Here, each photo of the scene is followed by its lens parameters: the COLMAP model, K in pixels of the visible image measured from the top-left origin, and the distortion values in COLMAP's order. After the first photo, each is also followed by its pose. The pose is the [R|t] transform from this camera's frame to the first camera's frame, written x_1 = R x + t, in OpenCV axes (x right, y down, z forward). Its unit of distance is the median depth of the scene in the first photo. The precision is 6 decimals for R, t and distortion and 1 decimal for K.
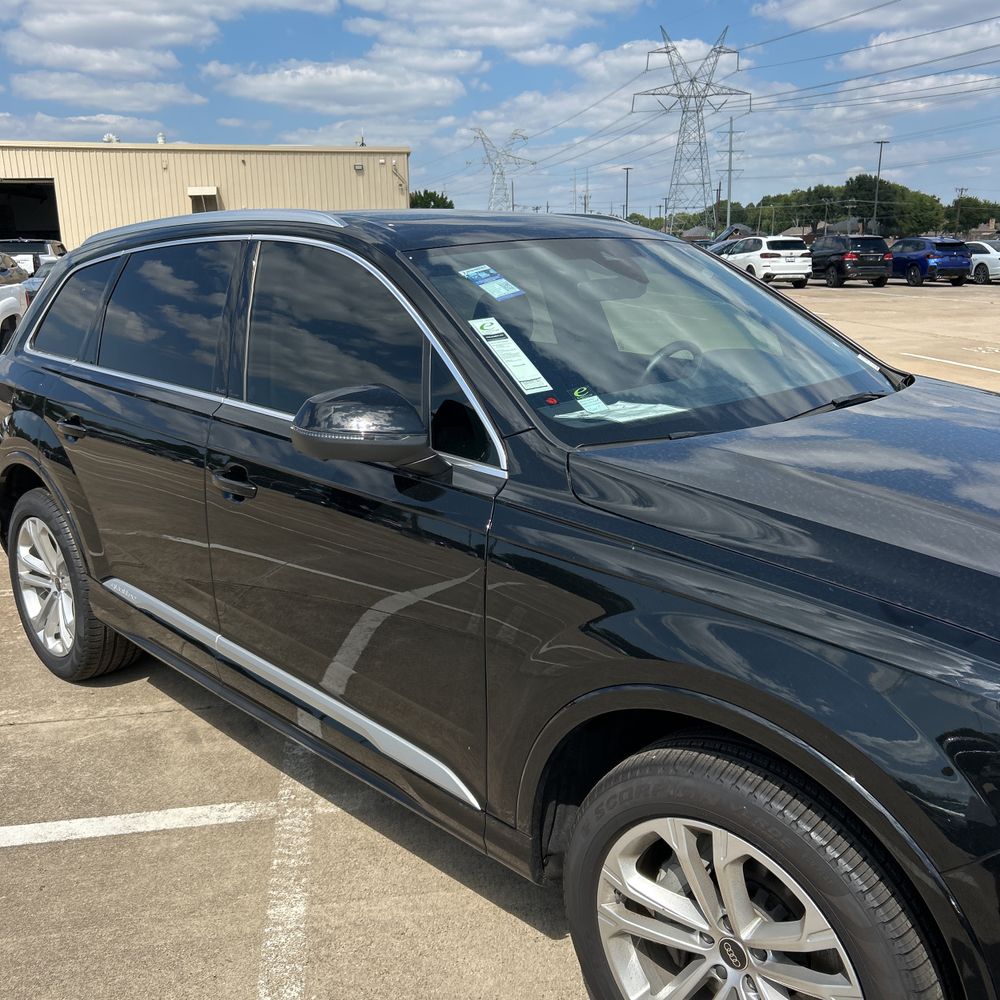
lens RADIAL K [[1015.5, 0, 492.4], [0, 1015.5, 469.1], [0, 0, 1]] dist [0.019034, -0.024463]
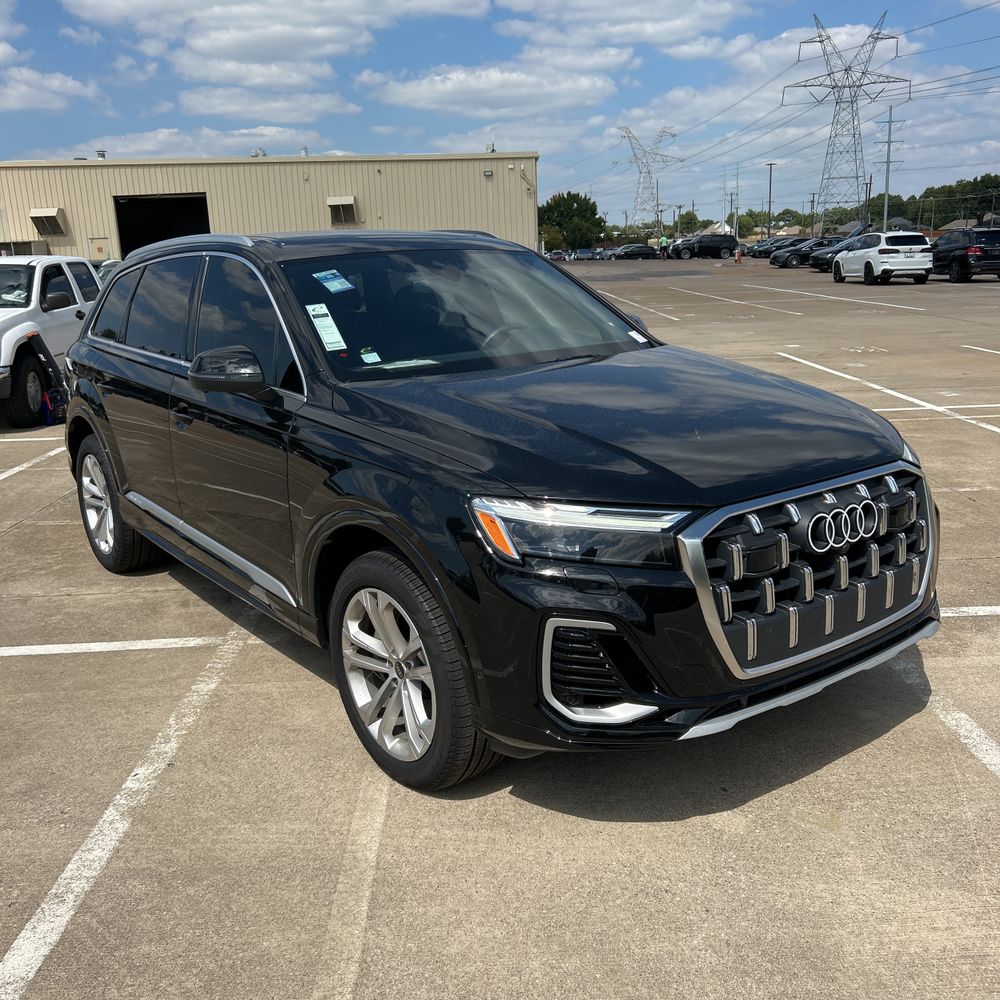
lens RADIAL K [[1015.5, 0, 492.4], [0, 1015.5, 469.1], [0, 0, 1]] dist [0.019034, -0.024463]
pose [[0.990900, 0.008934, -0.134306, 0.287216], [-0.009189, 0.999957, -0.001279, 0.064268], [0.134289, 0.002502, 0.990939, -0.315432]]
